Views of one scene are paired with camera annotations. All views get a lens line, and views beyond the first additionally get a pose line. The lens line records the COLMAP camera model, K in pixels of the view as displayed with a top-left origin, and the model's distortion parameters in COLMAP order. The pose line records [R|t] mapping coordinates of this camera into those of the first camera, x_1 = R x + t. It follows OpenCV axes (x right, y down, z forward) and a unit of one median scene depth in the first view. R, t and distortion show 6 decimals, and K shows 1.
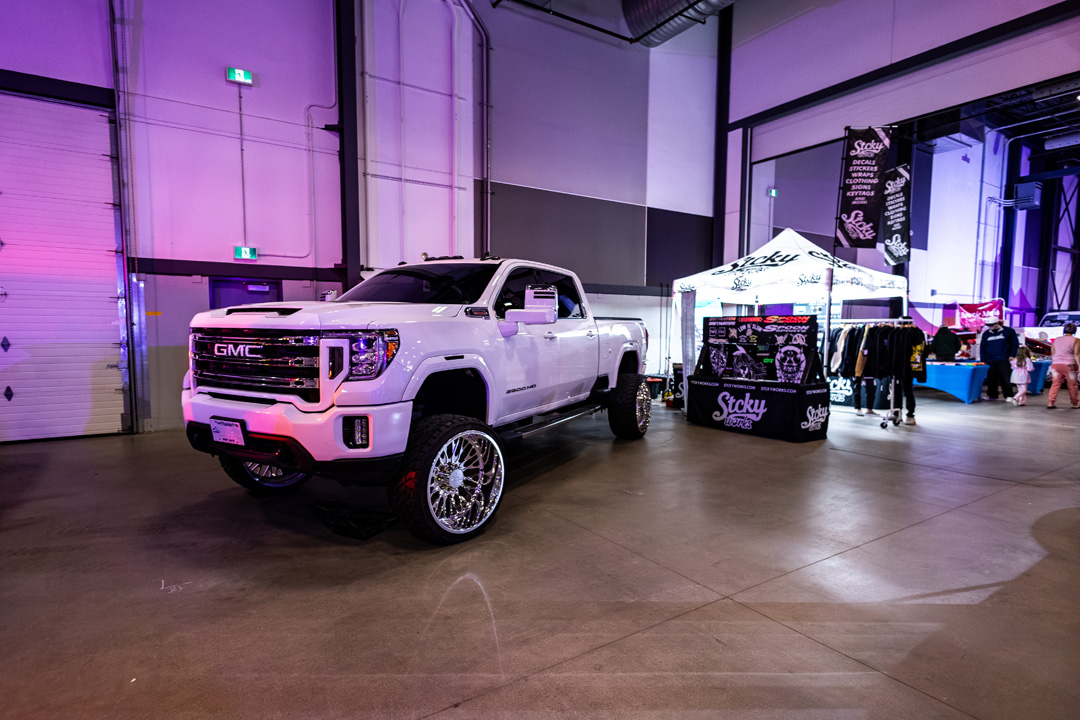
lens RADIAL K [[539.1, 0, 498.7], [0, 539.1, 365.2], [0, 0, 1]] dist [0.000818, 0.000076]
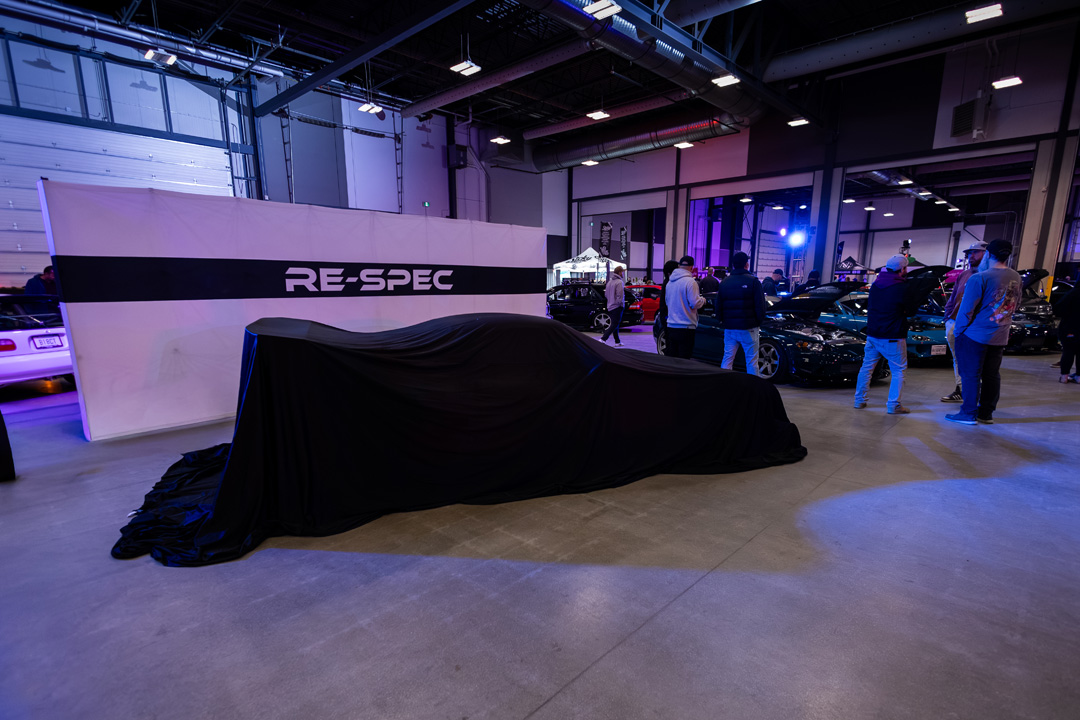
lens RADIAL K [[546.8, 0, 535.0], [0, 546.8, 397.8], [0, 0, 1]] dist [-0.002478, -0.000096]
pose [[0.960369, -0.065850, 0.270841, -0.623303], [0.028767, 0.989920, 0.138679, 0.140958], [-0.277243, -0.125392, 0.952583, -1.890367]]
